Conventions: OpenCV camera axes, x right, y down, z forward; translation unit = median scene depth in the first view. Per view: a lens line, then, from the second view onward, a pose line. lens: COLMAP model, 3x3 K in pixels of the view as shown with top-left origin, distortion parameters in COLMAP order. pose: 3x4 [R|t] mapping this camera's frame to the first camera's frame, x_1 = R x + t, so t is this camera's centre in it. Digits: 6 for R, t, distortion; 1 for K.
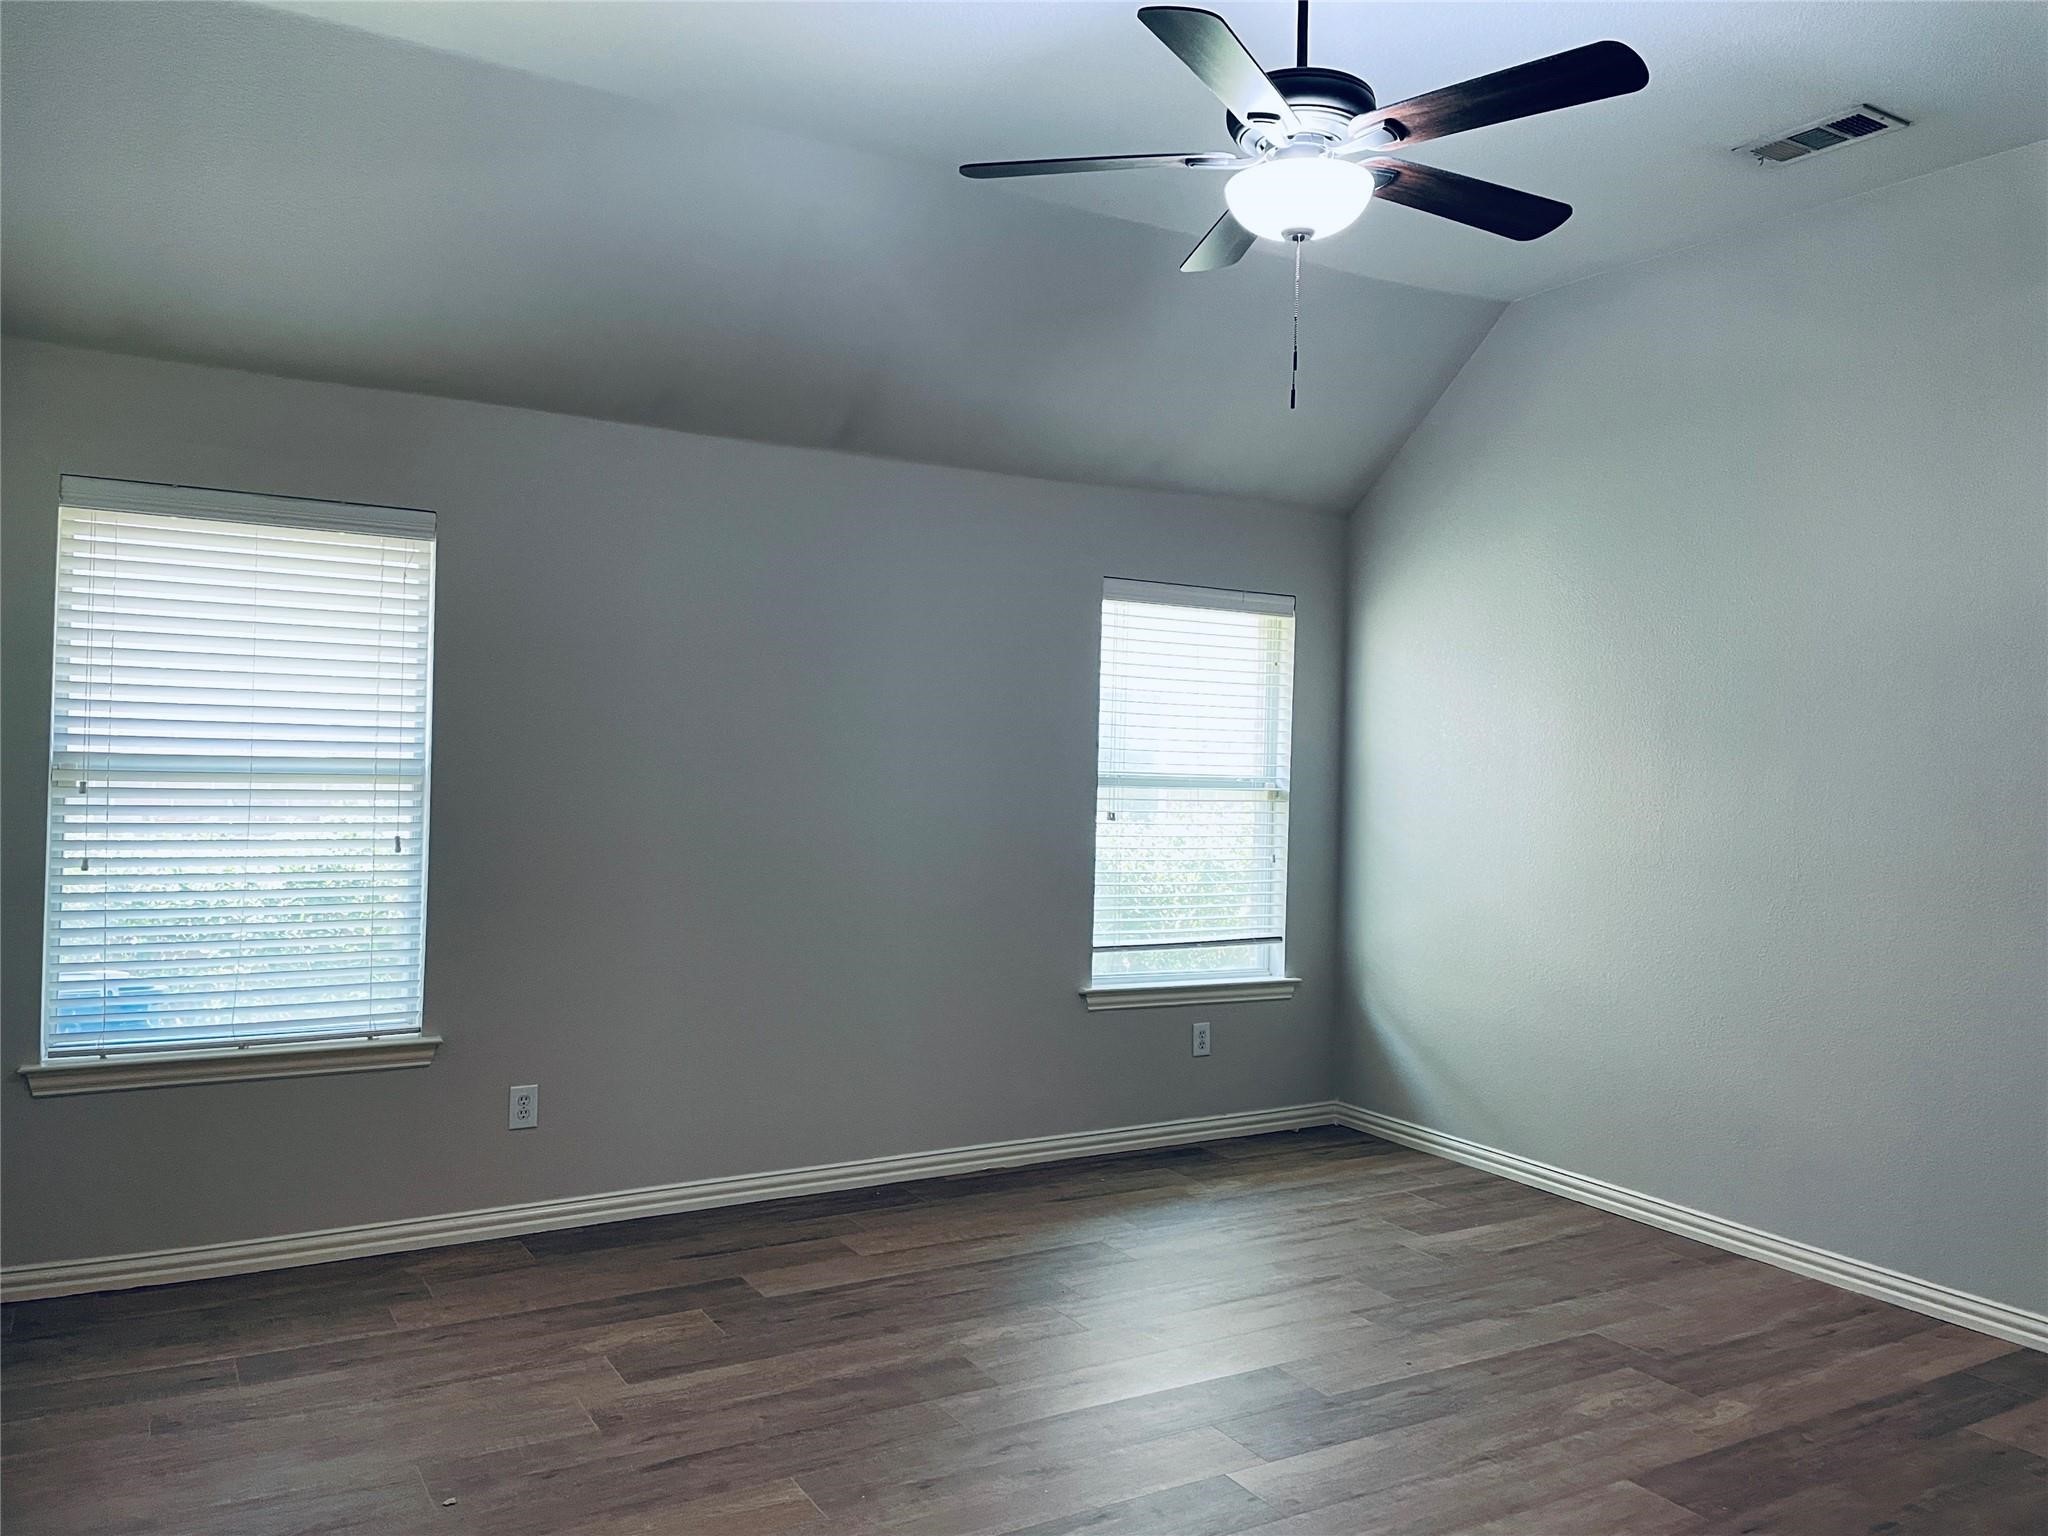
lens RADIAL K [[1544.7, 0, 1031.6], [0, 1544.7, 746.2], [0, 0, 1]] dist [0.089523, -0.112286]
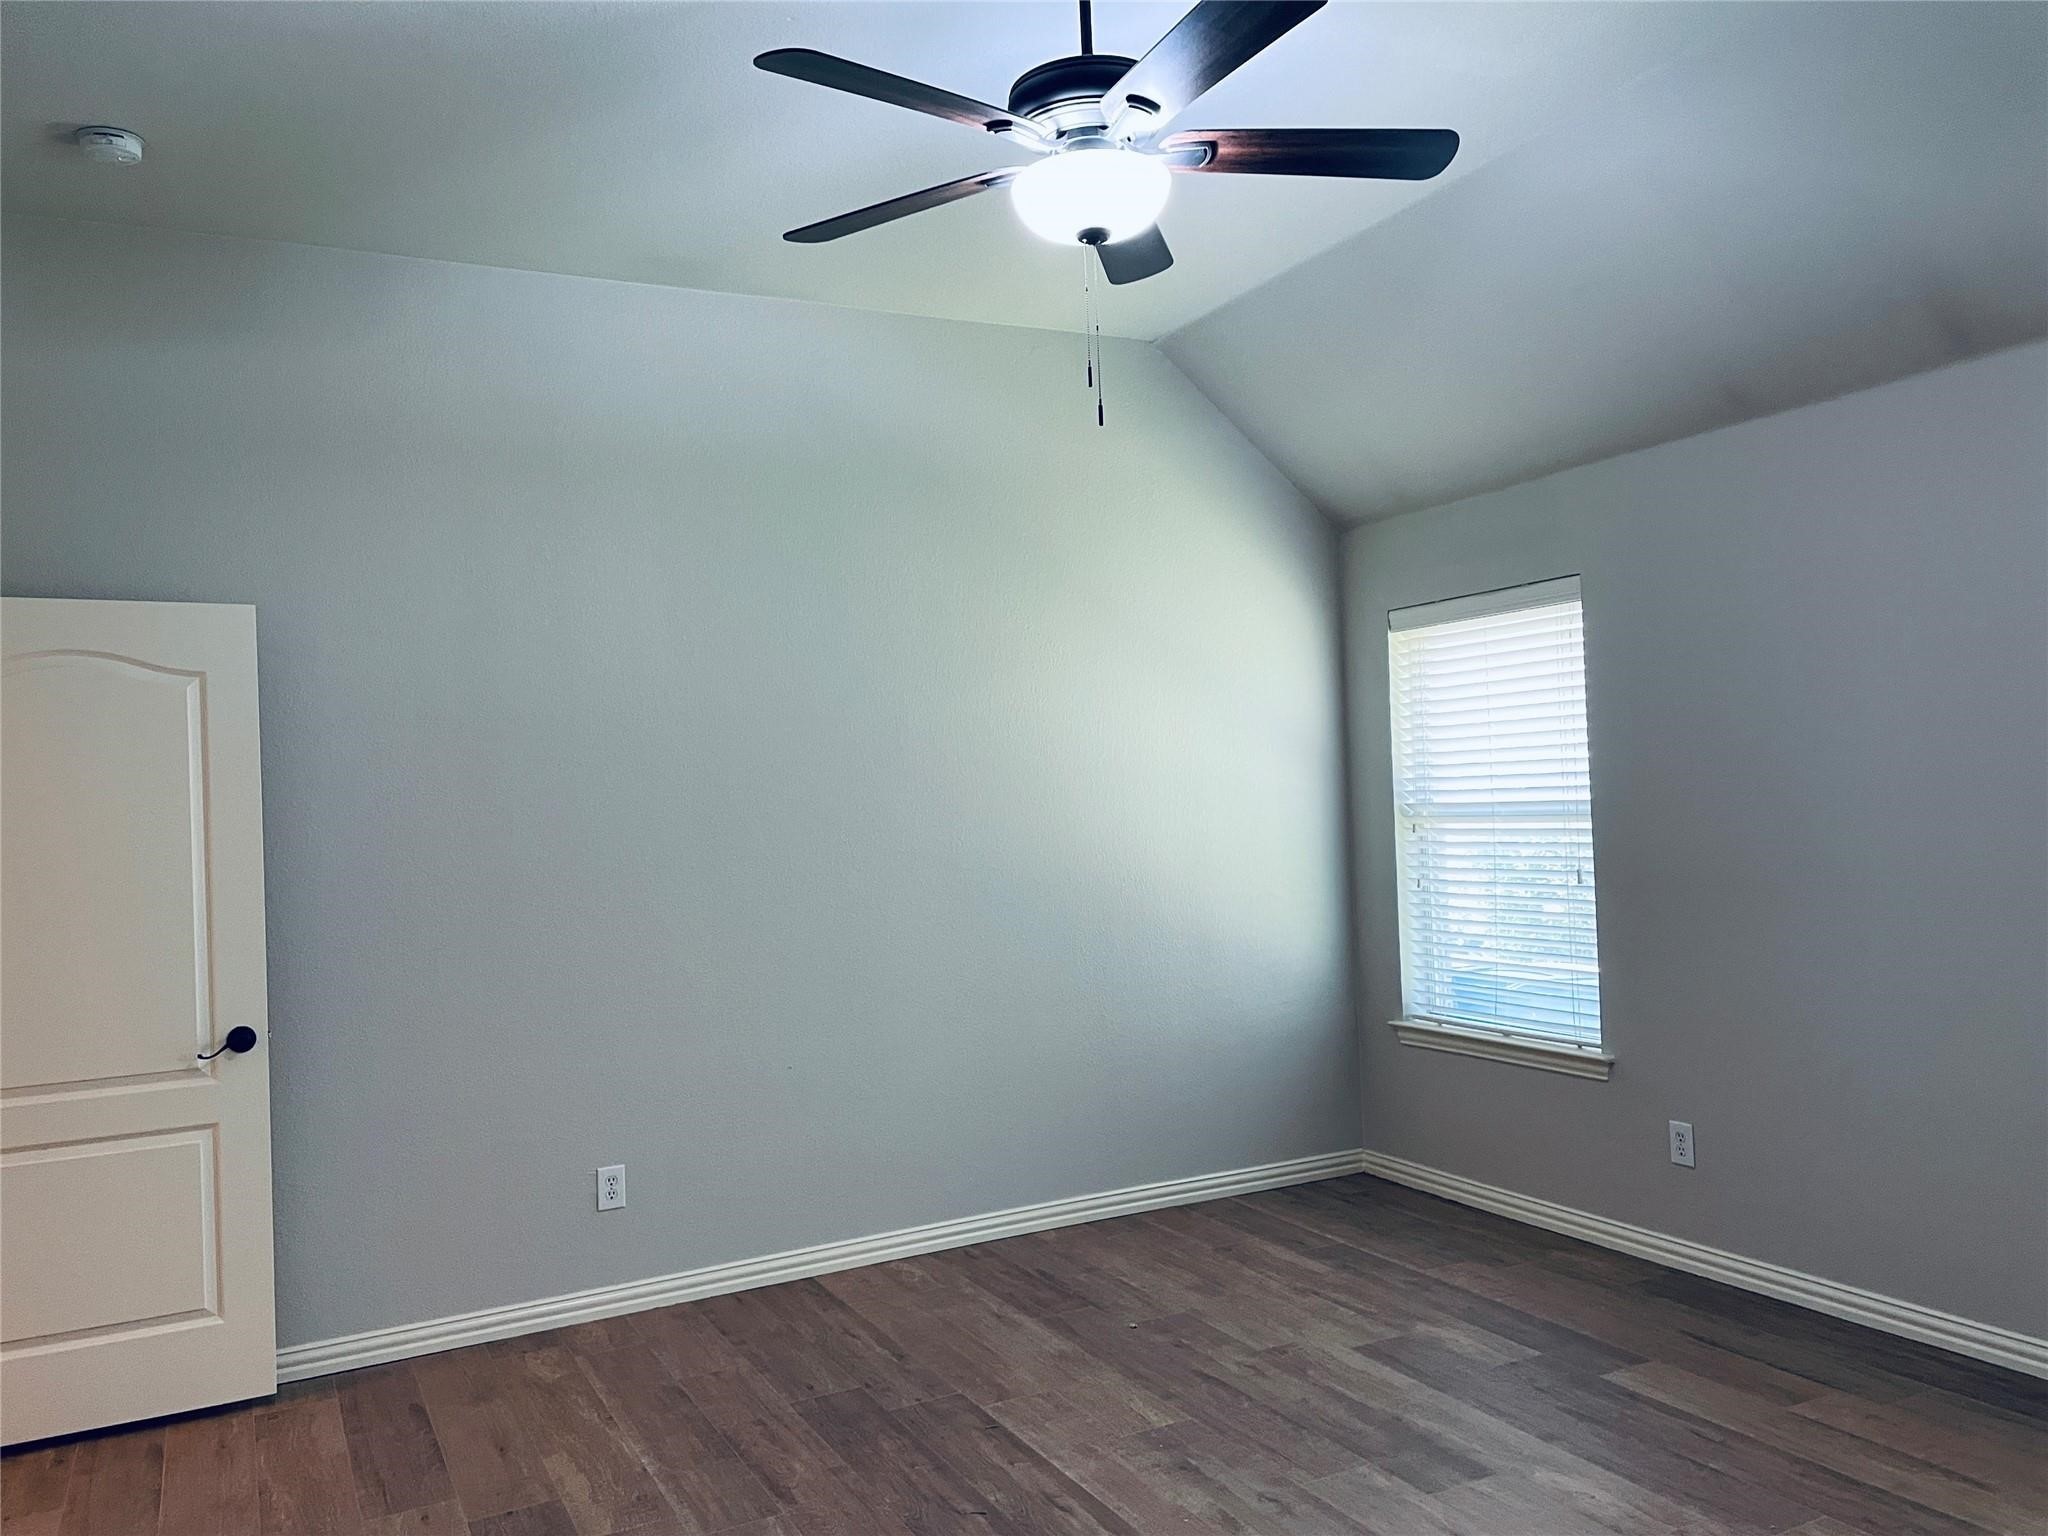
lens RADIAL K [[1544.7, 0, 1035.6], [0, 1544.7, 774.7], [0, 0, 1]] dist [0.089523, -0.112286]
pose [[-0.058642, -0.035875, -0.997634, 0.797200], [0.048107, 0.998091, -0.038719, 0.015493], [0.997119, -0.050264, -0.056804, 0.738440]]
